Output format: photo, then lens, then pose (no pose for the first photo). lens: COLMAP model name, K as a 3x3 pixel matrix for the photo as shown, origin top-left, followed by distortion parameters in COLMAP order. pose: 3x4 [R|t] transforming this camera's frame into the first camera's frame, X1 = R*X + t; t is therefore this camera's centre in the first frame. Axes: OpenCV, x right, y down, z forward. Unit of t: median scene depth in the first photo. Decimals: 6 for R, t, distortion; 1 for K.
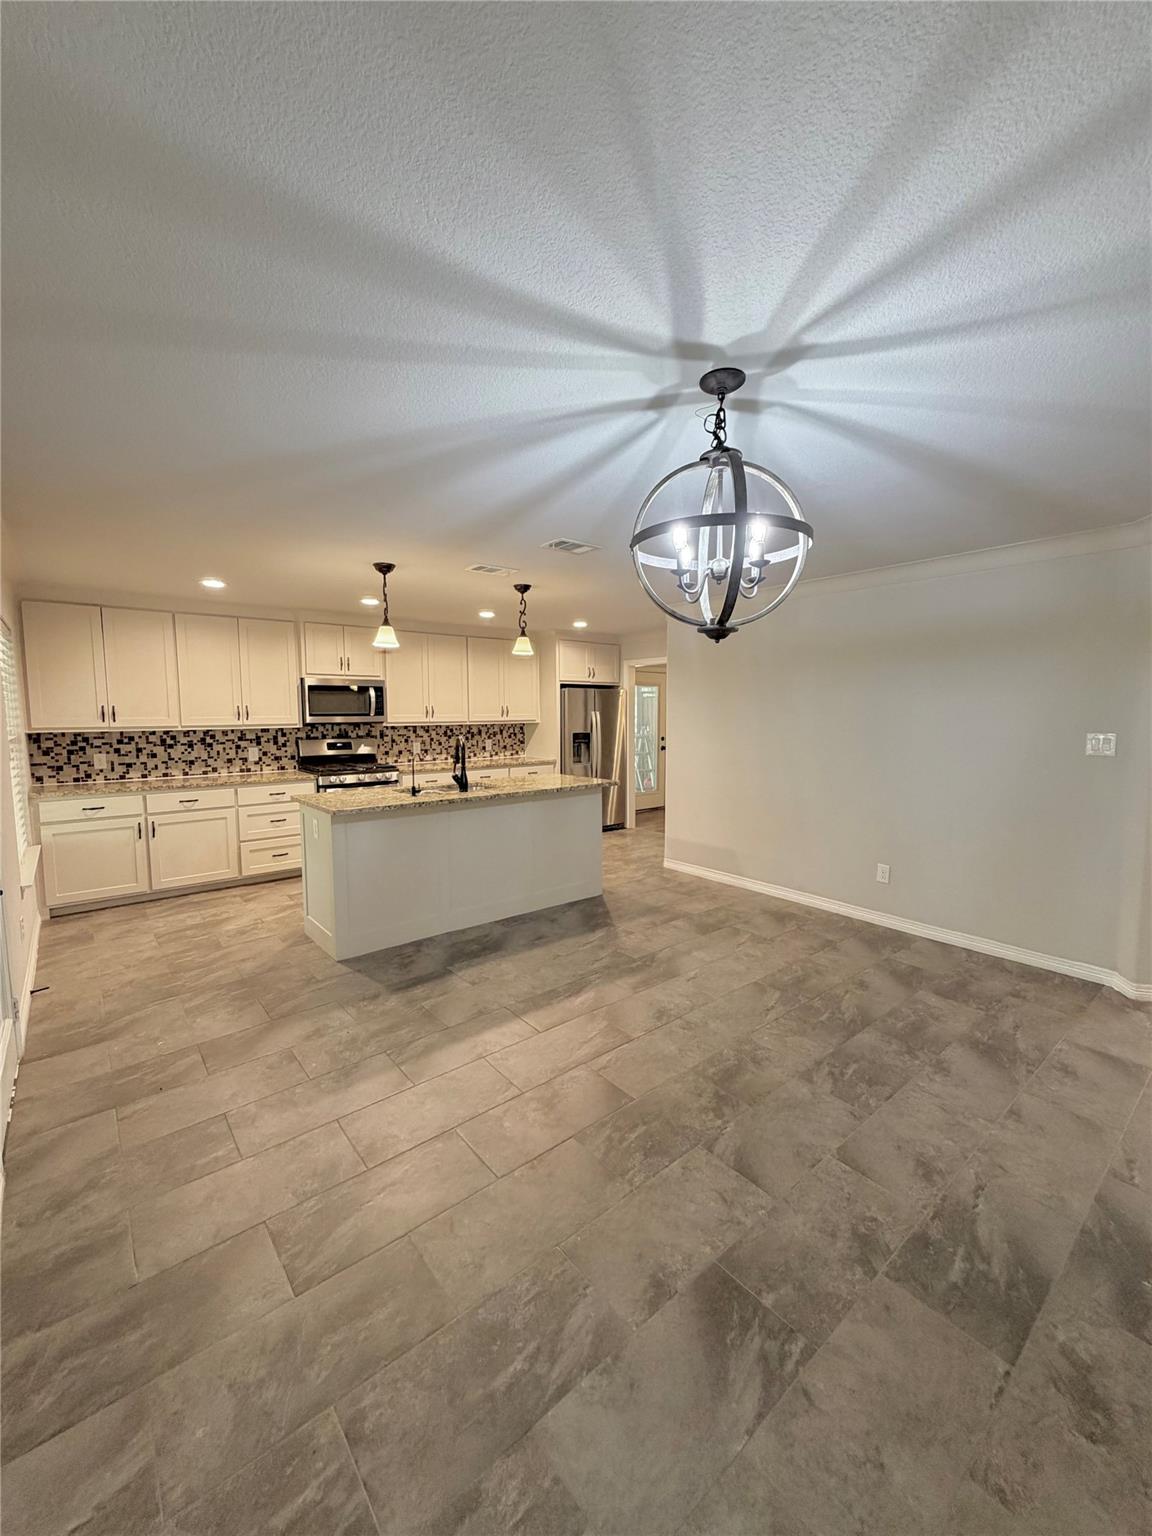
lens RADIAL K [[611.3, 0, 574.9], [0, 611.3, 764.9], [0, 0, 1]] dist [-0.000050, 0.000314]
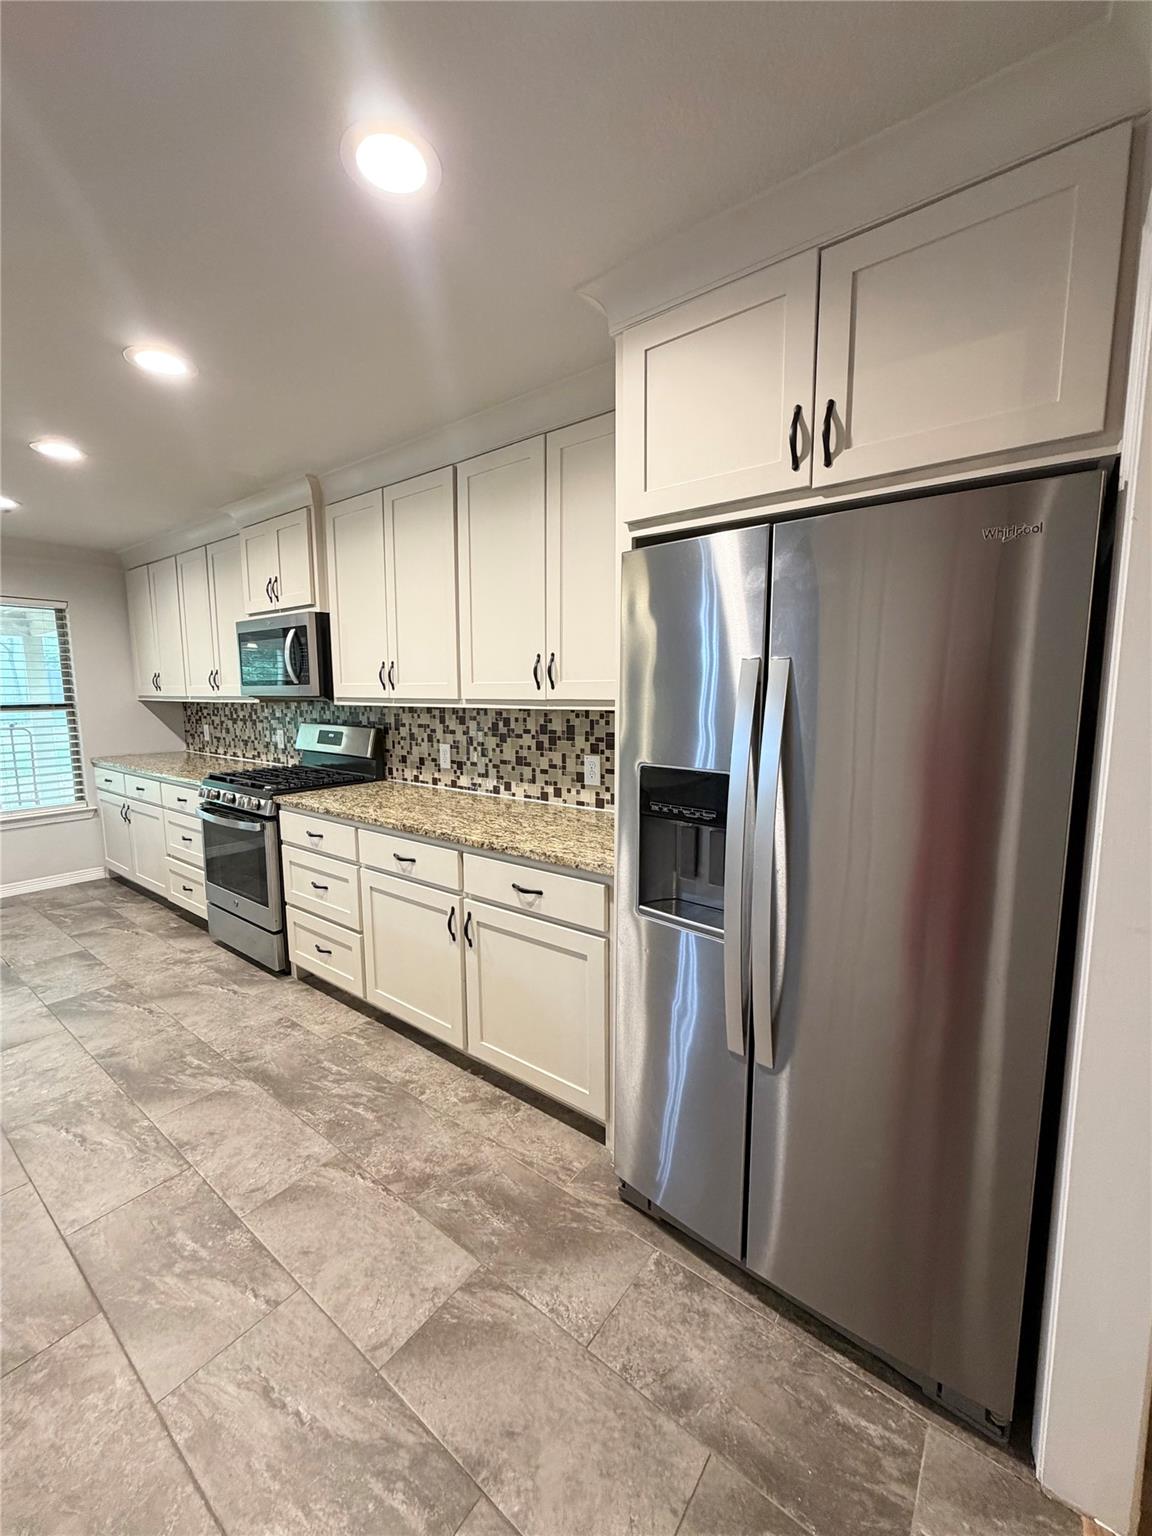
lens RADIAL K [[611.3, 0, 574.9], [0, 611.3, 764.9], [0, 0, 1]] dist [-0.000050, 0.000314]
pose [[0.233922, 0.122379, -0.964523, 0.245045], [-0.084889, 0.990829, 0.105129, -0.092170], [0.968543, 0.057285, 0.242165, 1.169834]]
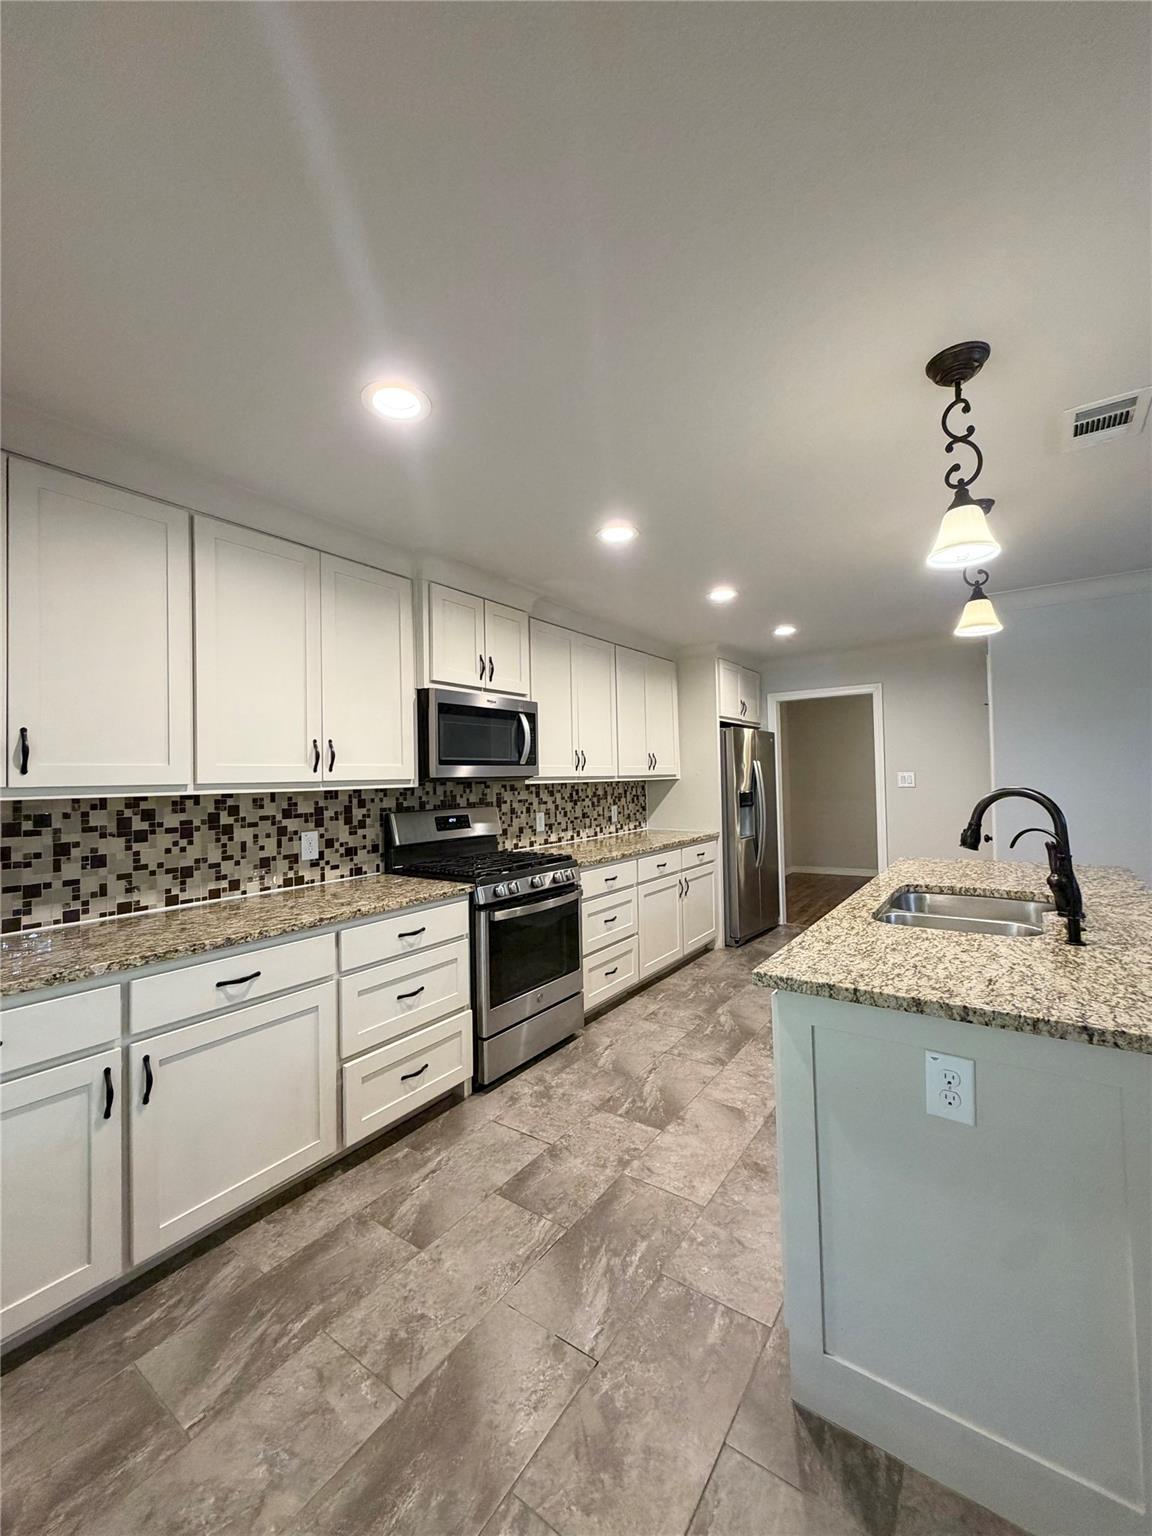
lens RADIAL K [[611.3, 0, 574.9], [0, 611.3, 764.9], [0, 0, 1]] dist [-0.000050, 0.000314]
pose [[0.965583, -0.010959, 0.259864, -0.453039], [0.040246, 0.993374, -0.107649, -0.020617], [-0.256962, 0.114403, 0.959626, 0.487555]]
